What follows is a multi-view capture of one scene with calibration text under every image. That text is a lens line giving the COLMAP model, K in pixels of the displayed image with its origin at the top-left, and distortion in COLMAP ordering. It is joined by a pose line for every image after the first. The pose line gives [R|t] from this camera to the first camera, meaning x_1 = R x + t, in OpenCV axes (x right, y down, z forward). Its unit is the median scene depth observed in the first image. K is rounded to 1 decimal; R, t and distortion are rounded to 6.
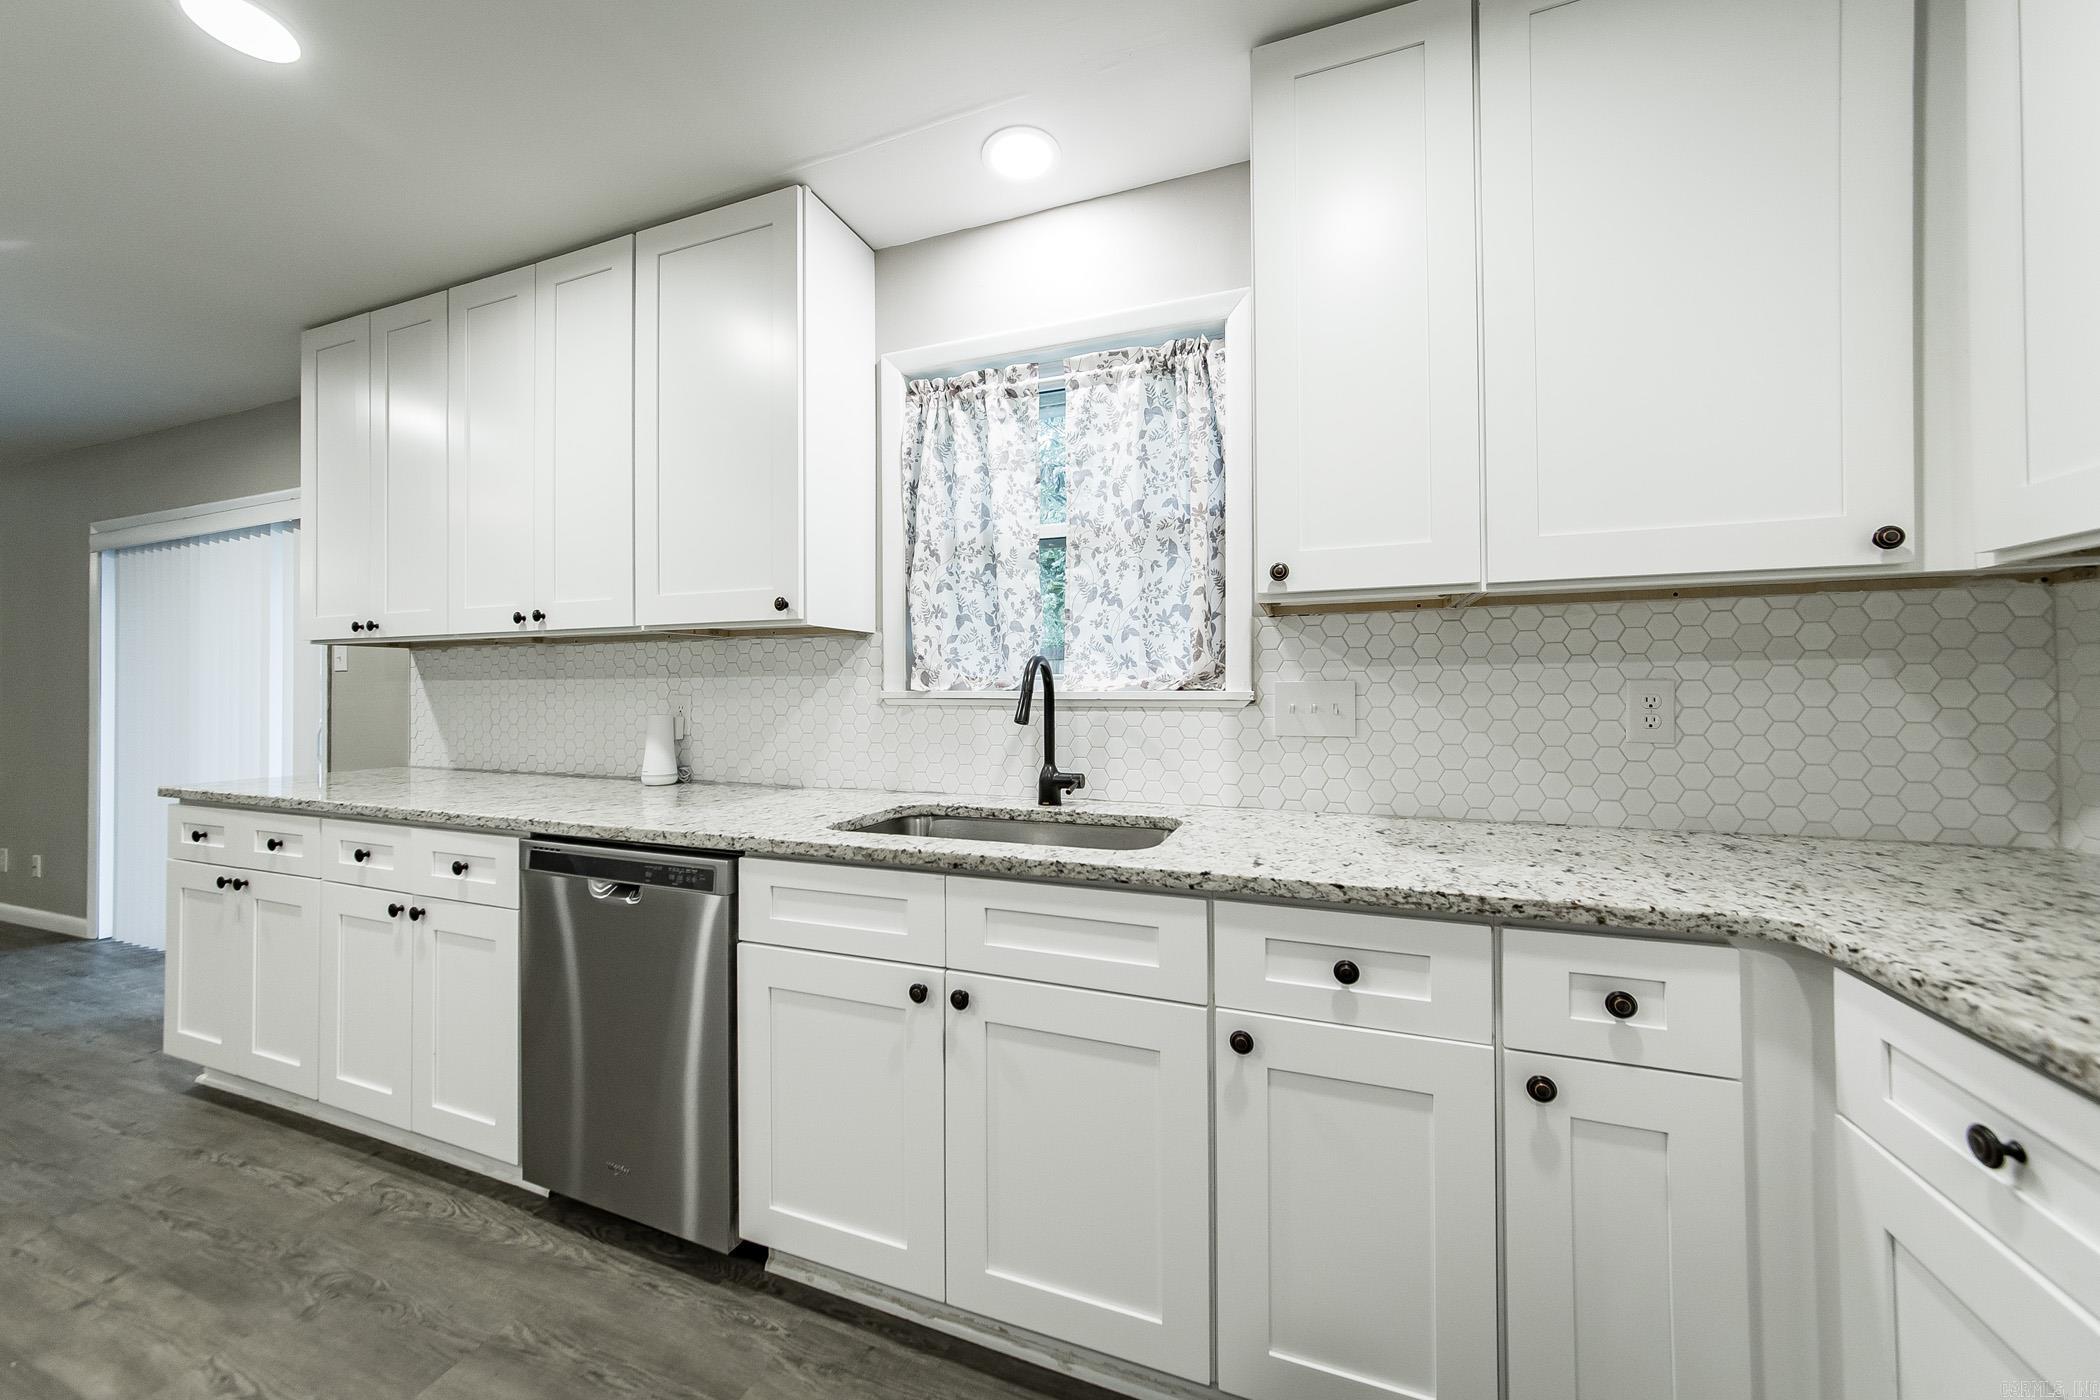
lens RADIAL K [[738.2, 0, 1034.3], [0, 738.2, 686.6], [0, 0, 1]] dist [-0.000261, 0.001100]
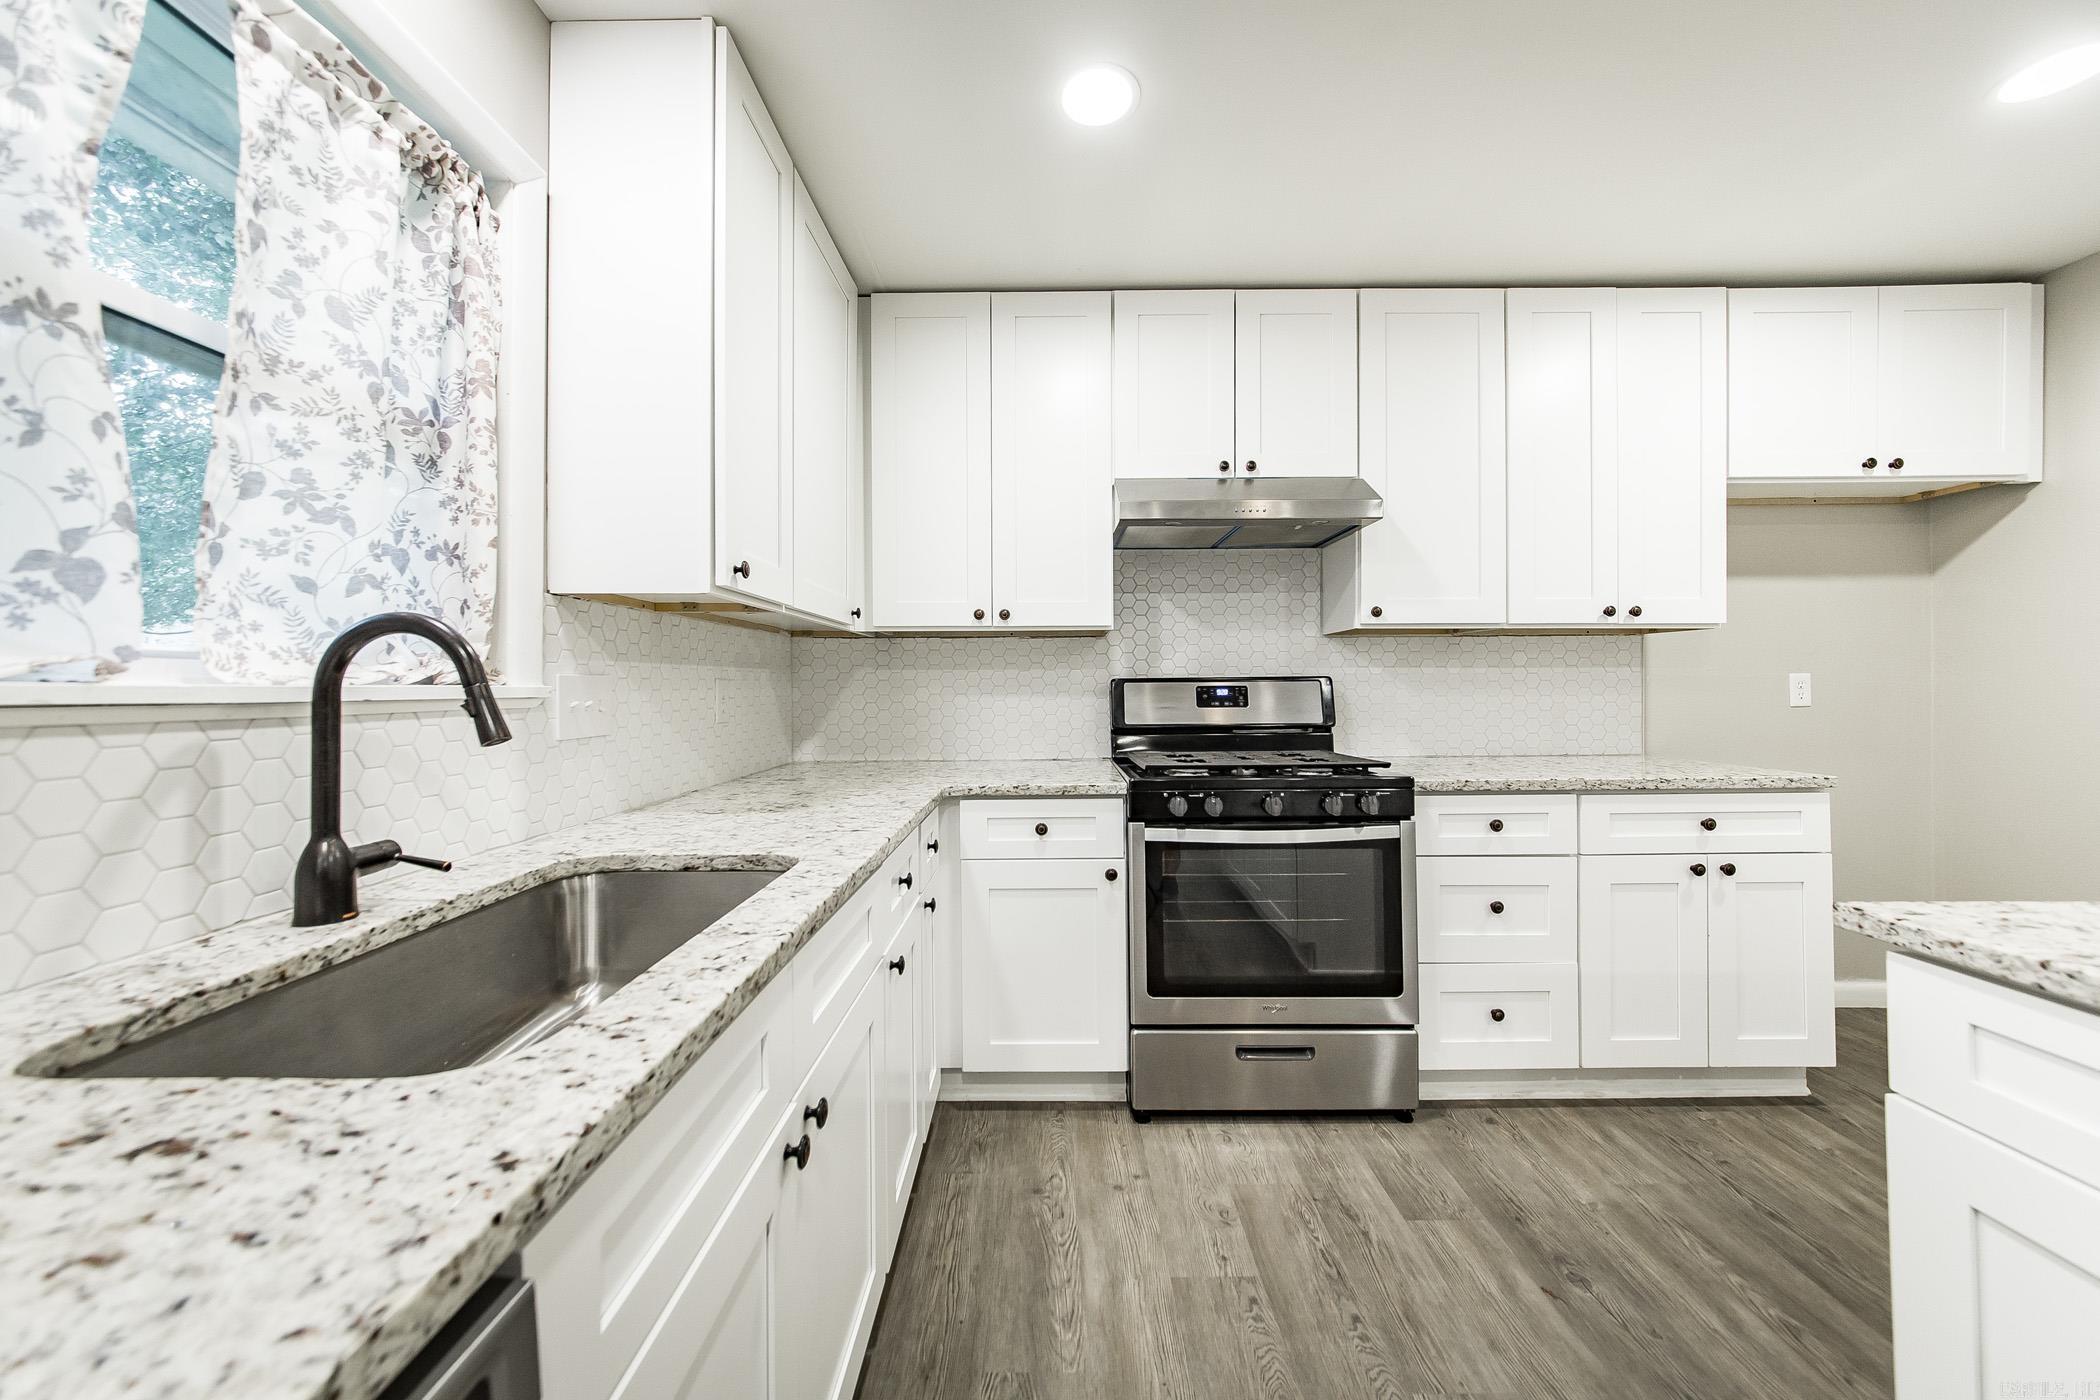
lens RADIAL K [[738.2, 0, 1041.6], [0, 738.2, 686.0], [0, 0, 1]] dist [-0.000261, 0.001100]
pose [[-0.339606, 0.005719, 0.940550, -0.604124], [0.000090, 0.999982, -0.006048, 0.010391], [-0.940568, -0.001969, -0.339600, 0.741018]]
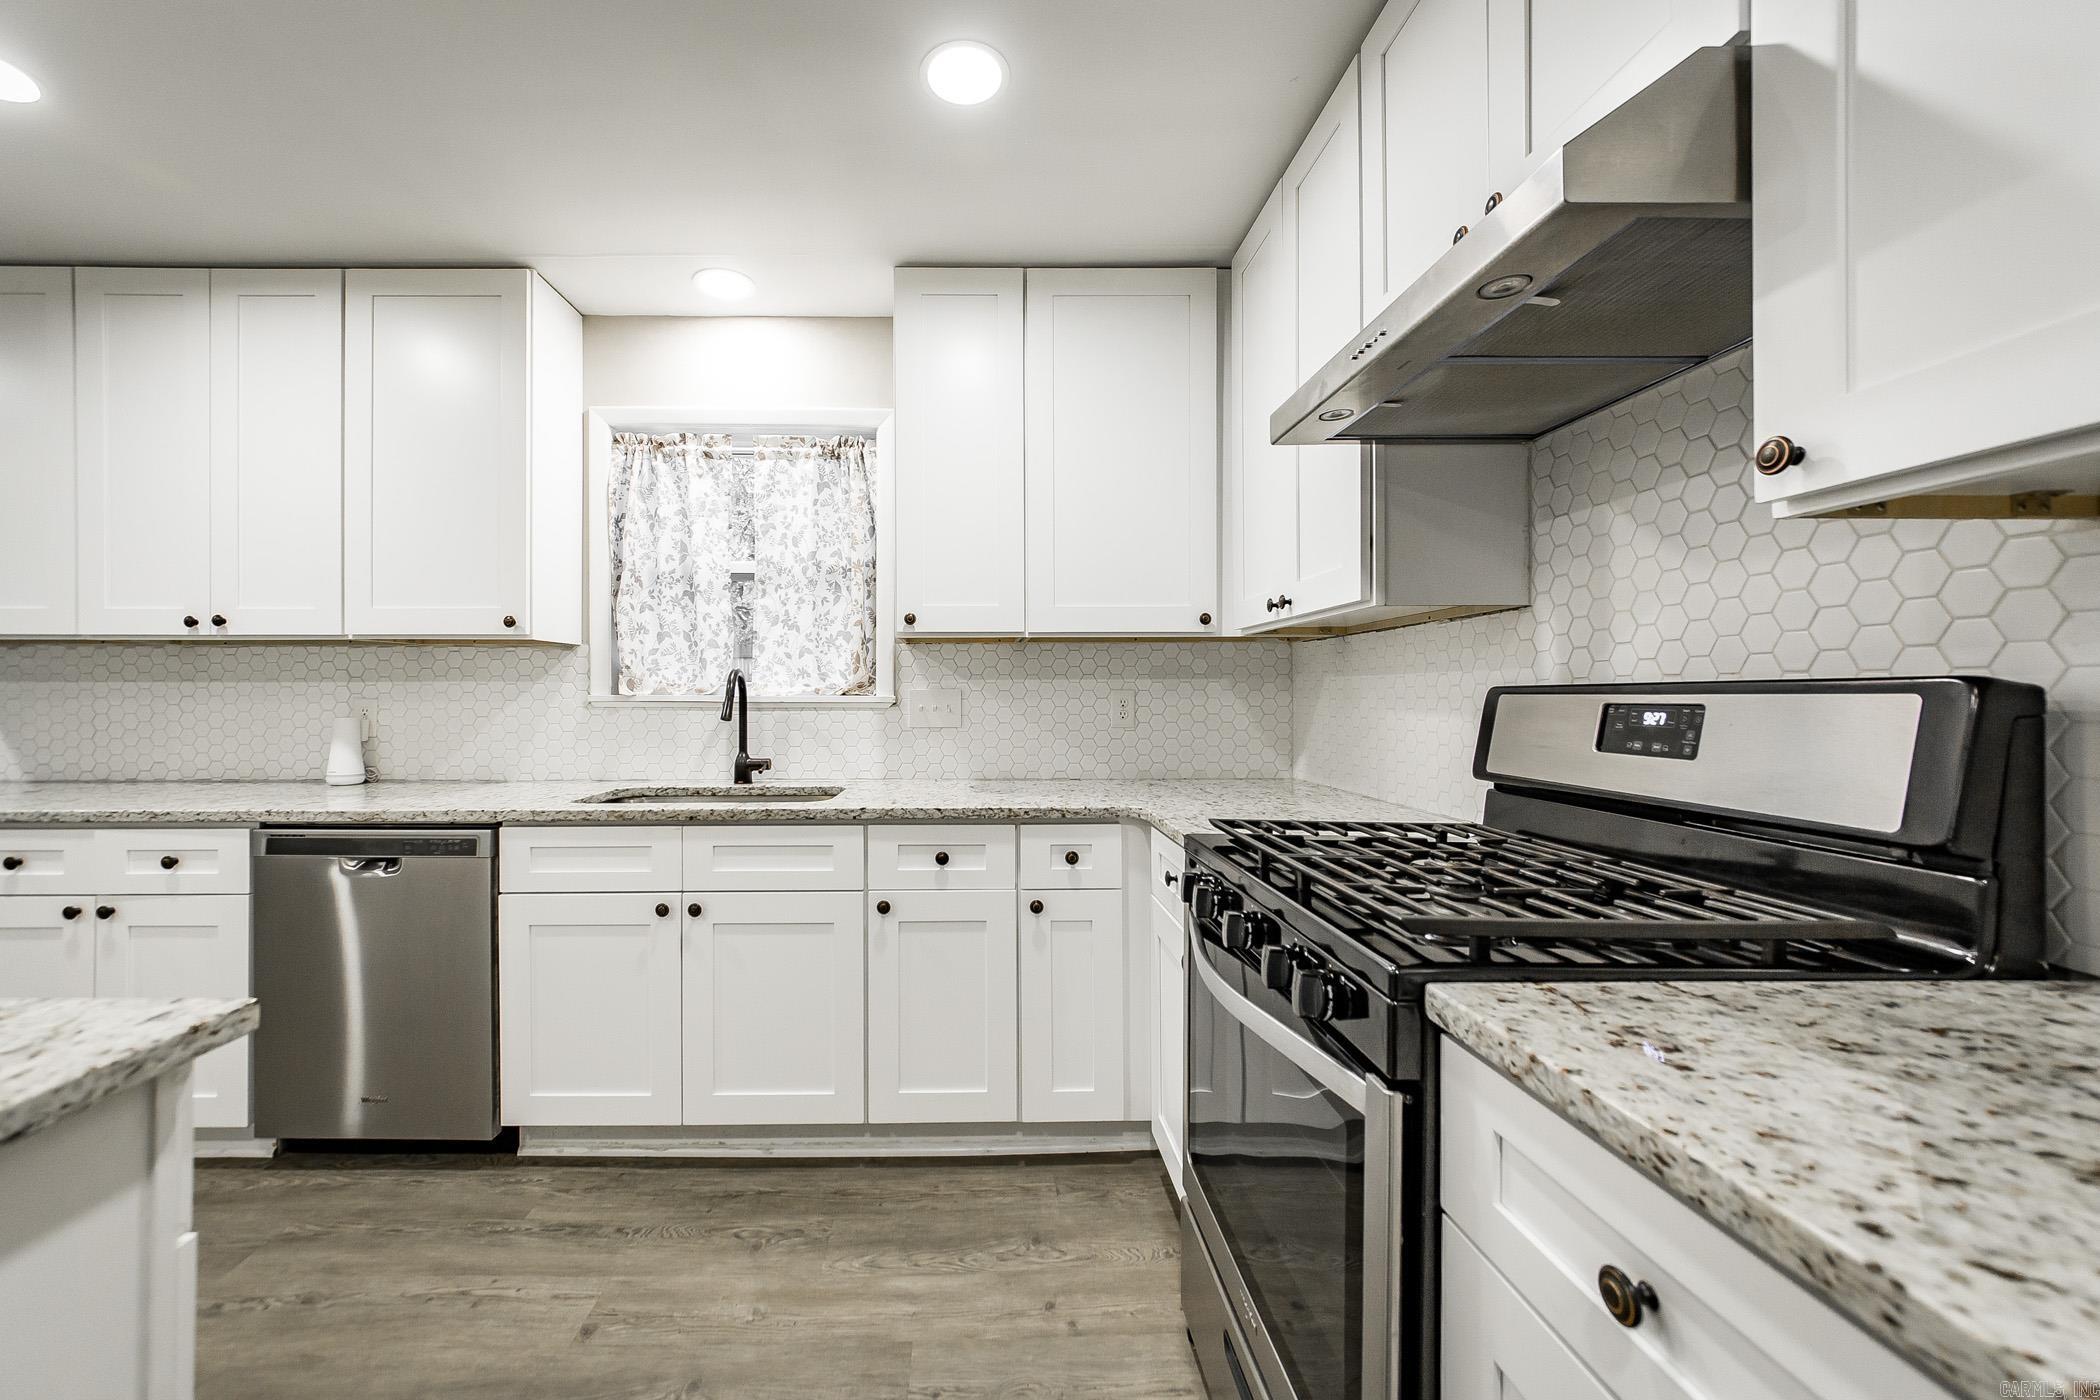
lens RADIAL K [[798.4, 0, 973.0], [0, 798.4, 692.2], [0, 0, 1]] dist [-0.009166, -0.000048]
pose [[0.931309, 0.003201, 0.364215, -0.115708], [-0.004775, 0.999983, 0.003423, -0.007055], [-0.364198, -0.004927, 0.931309, -0.458056]]
